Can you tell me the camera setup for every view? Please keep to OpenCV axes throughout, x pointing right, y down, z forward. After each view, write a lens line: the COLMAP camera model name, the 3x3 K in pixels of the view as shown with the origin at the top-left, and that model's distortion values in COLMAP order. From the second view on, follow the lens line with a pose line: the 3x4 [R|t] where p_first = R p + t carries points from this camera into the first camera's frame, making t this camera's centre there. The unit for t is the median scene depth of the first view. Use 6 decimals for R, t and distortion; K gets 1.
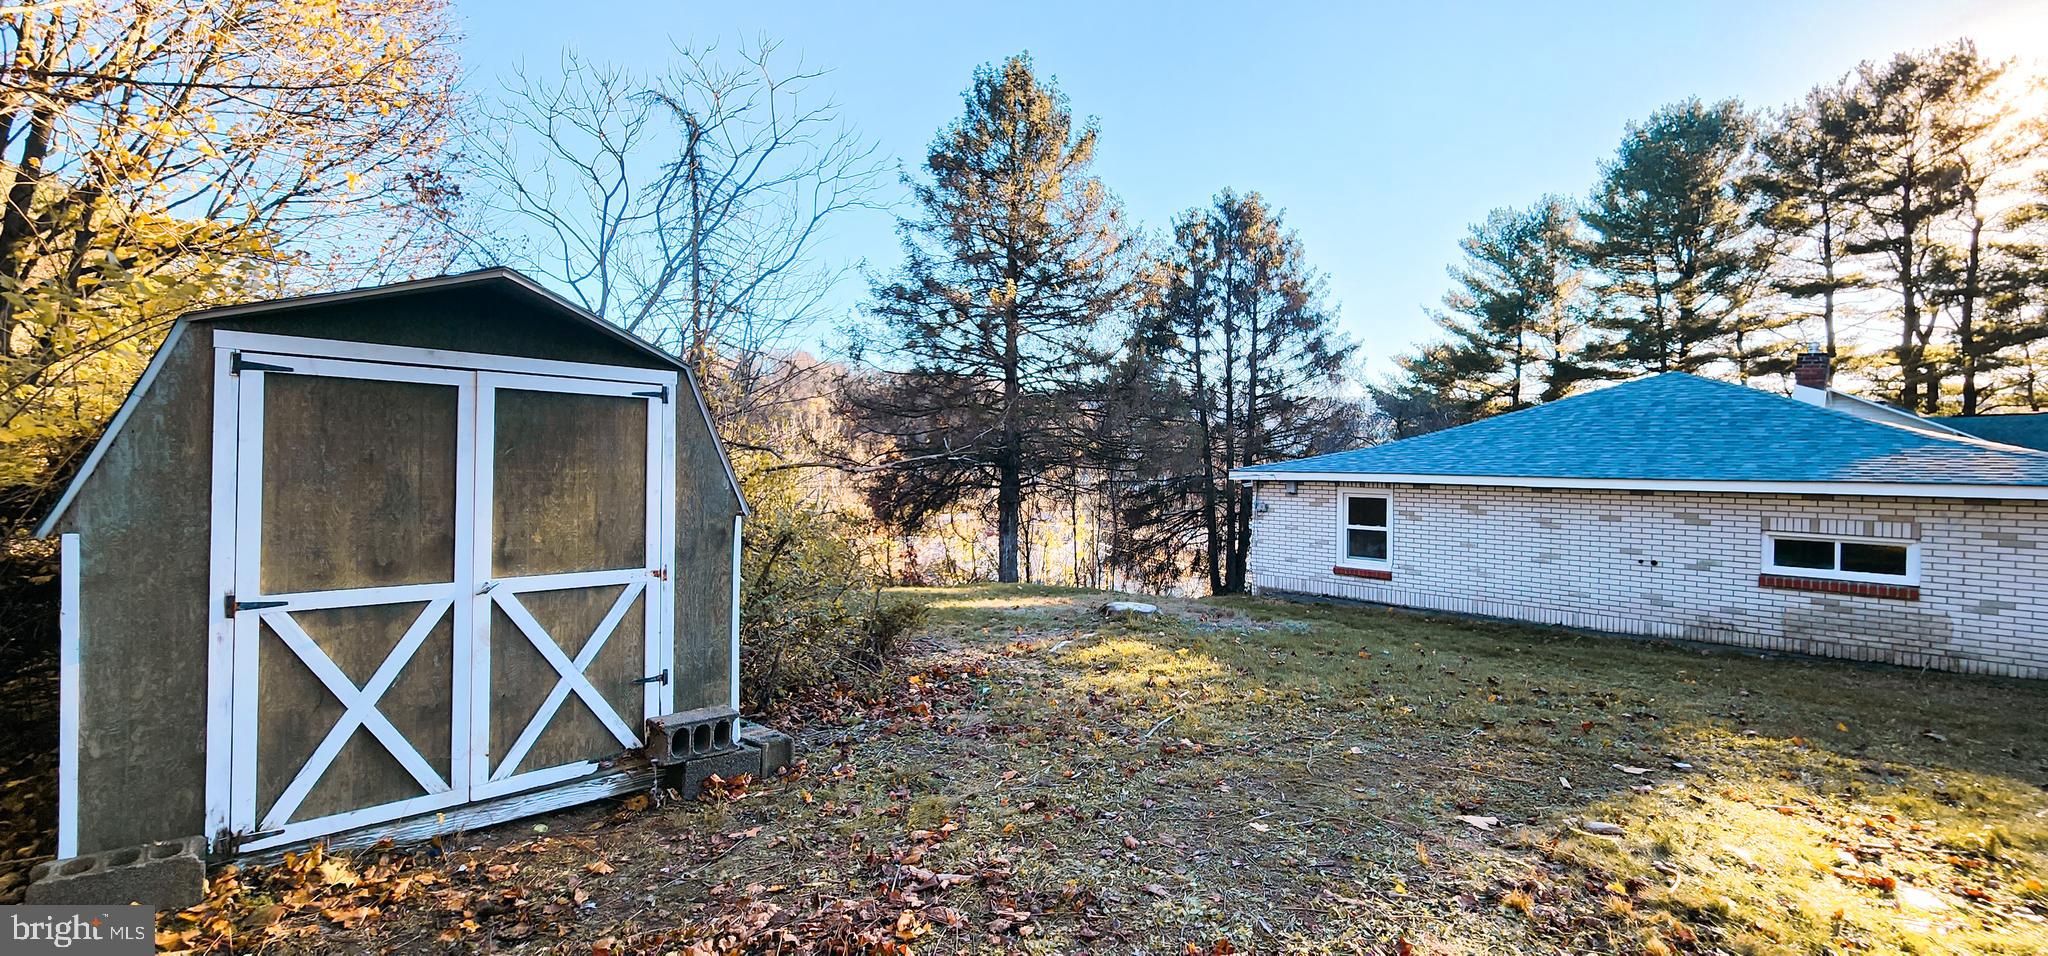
lens RADIAL K [[831.9, 0, 1013.9], [0, 831.9, 470.6], [0, 0, 1]] dist [-0.009441, -0.000179]
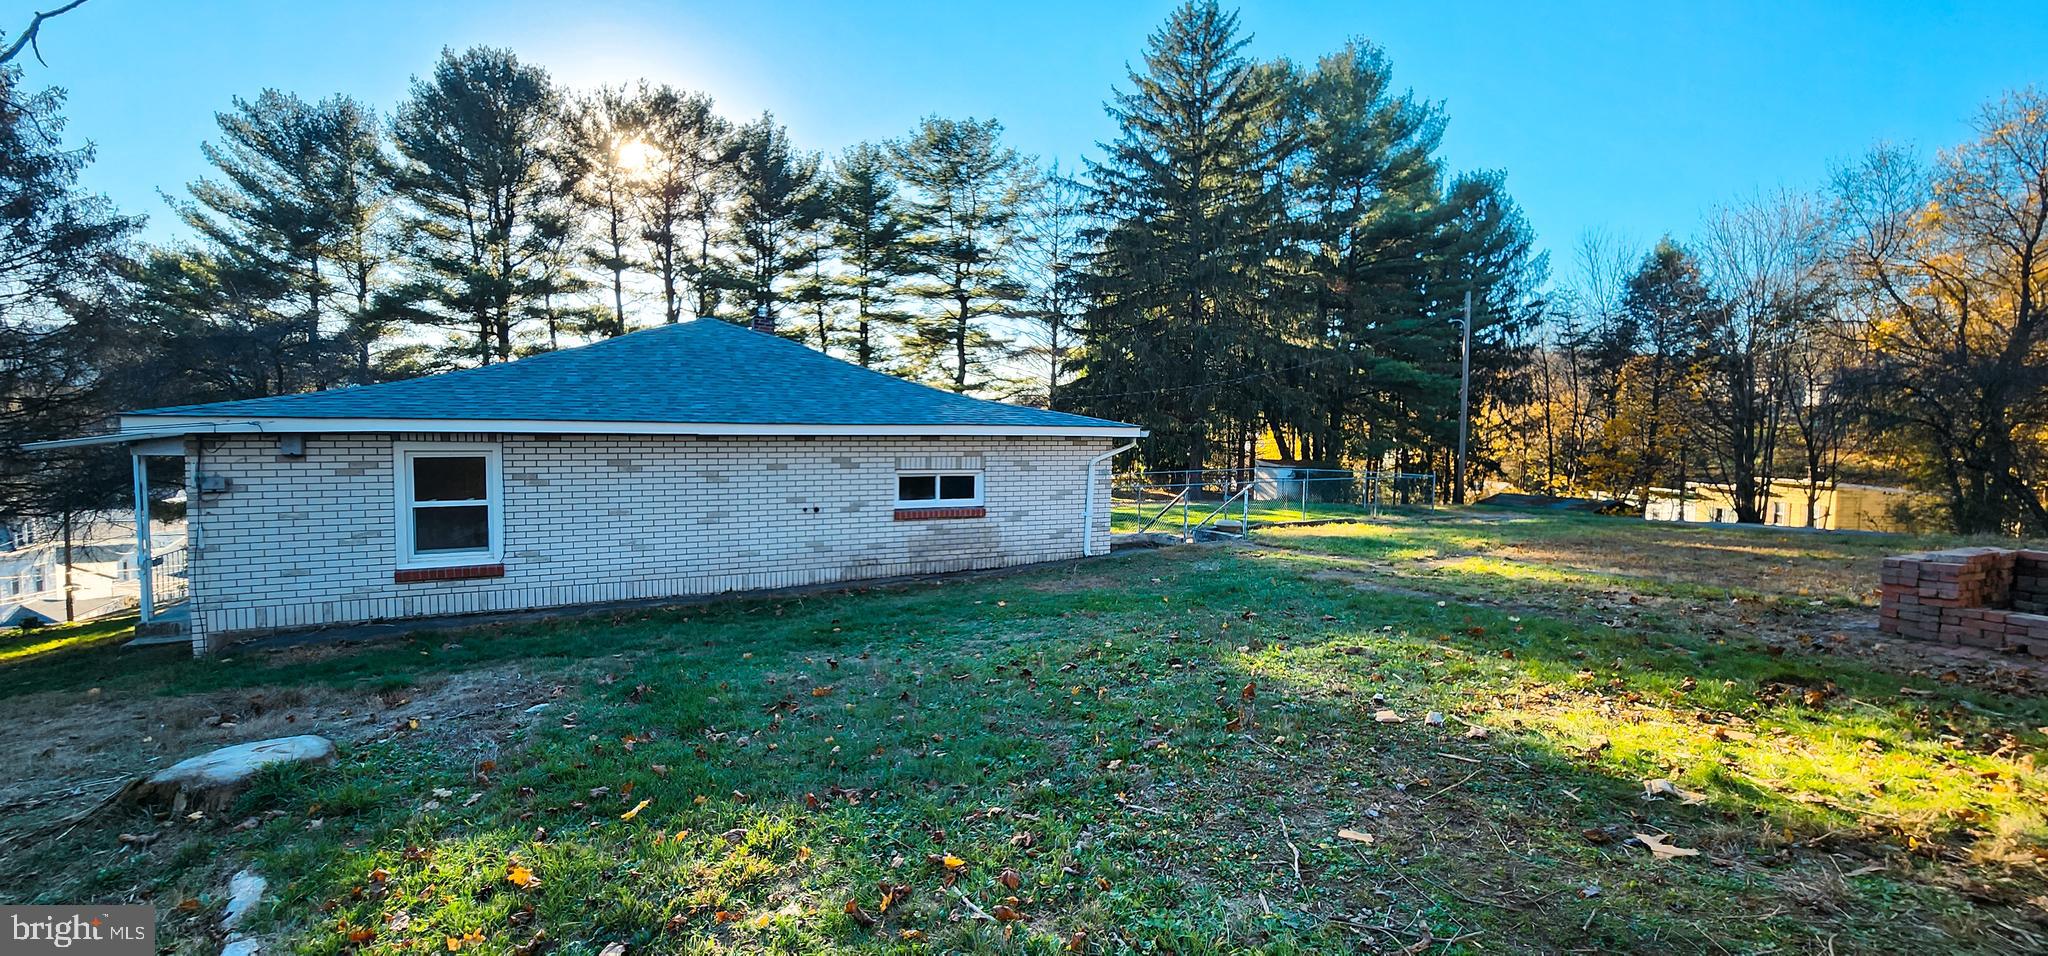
lens RADIAL K [[839.1, 0, 1016.7], [0, 839.1, 471.1], [0, 0, 1]] dist [0.003037, 0.000159]
pose [[0.259051, -0.057464, 0.964153, -0.056666], [0.004169, 0.998286, 0.058378, 0.004163], [-0.965855, -0.011104, 0.258846, 0.239785]]
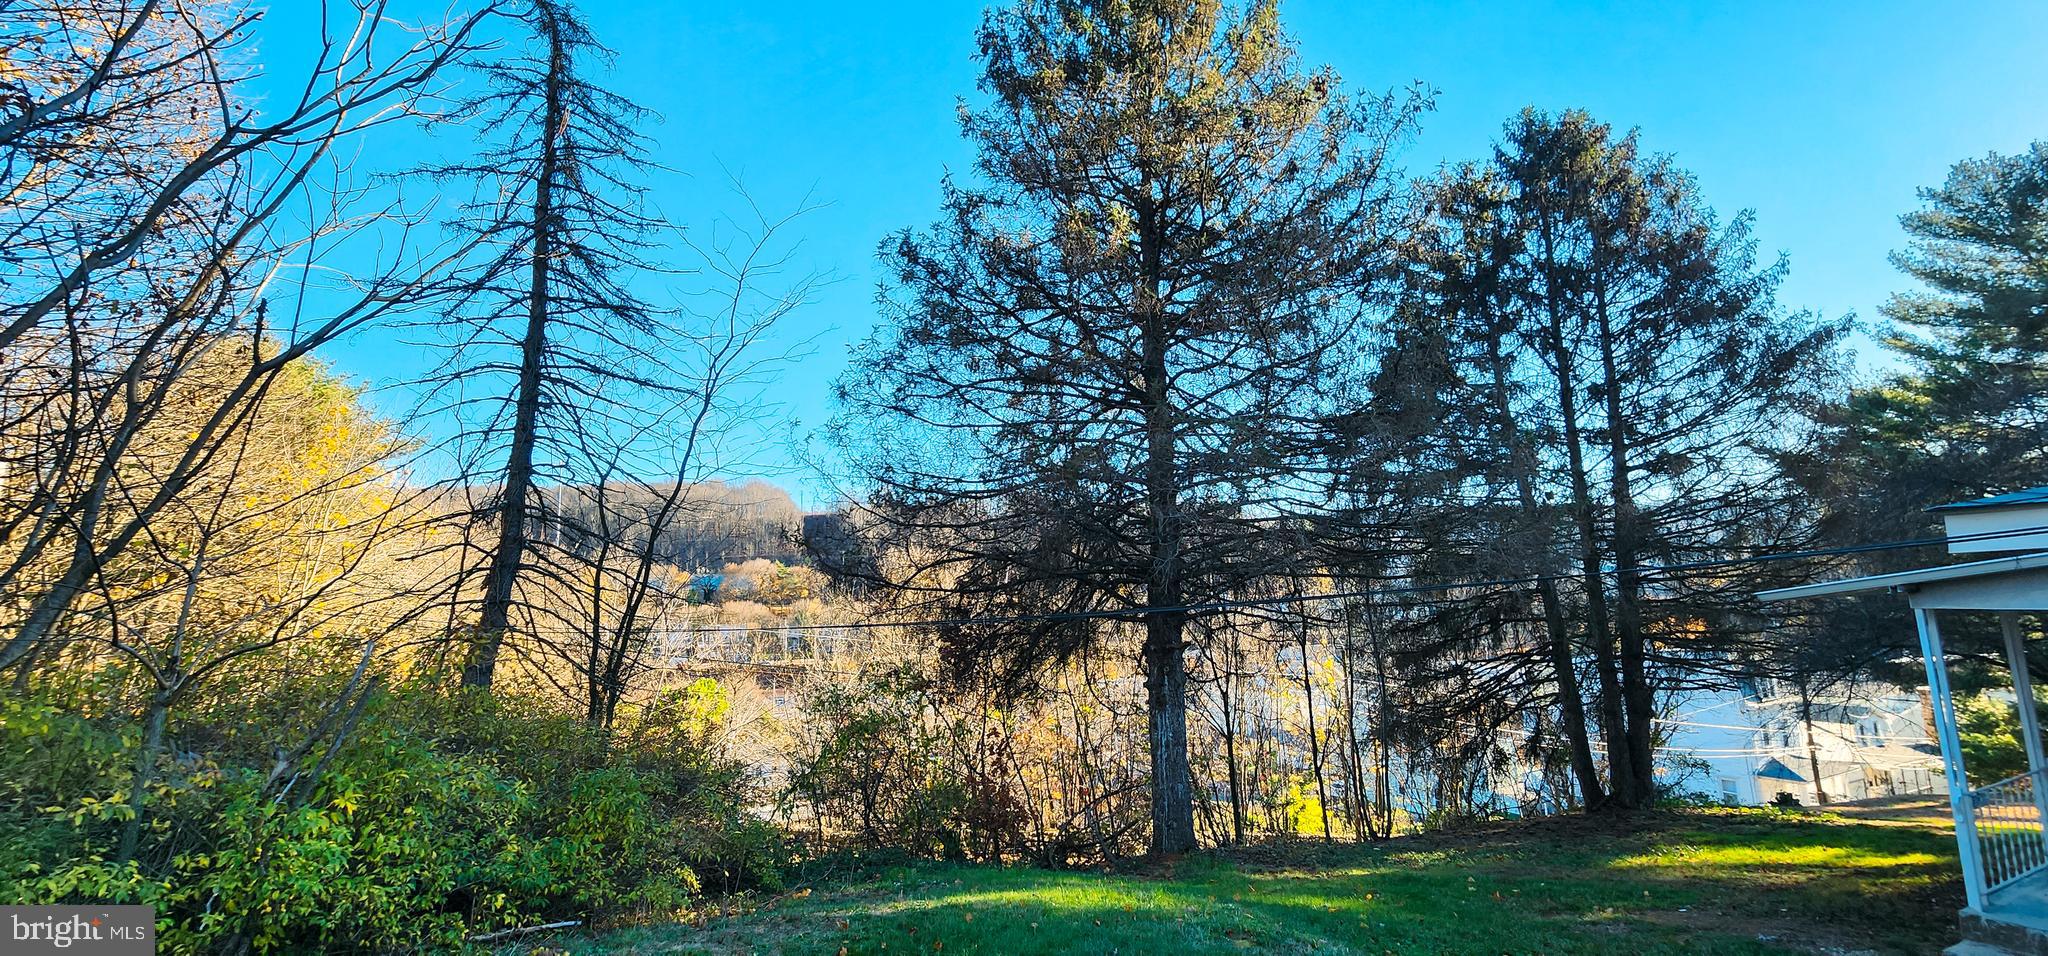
lens RADIAL K [[831.9, 0, 1013.9], [0, 831.9, 470.6], [0, 0, 1]] dist [-0.009441, -0.000179]
pose [[0.959211, -0.074514, -0.272694, 0.062260], [0.030155, 0.986102, -0.163382, 0.011093], [0.281078, 0.148494, 0.948127, 0.494059]]
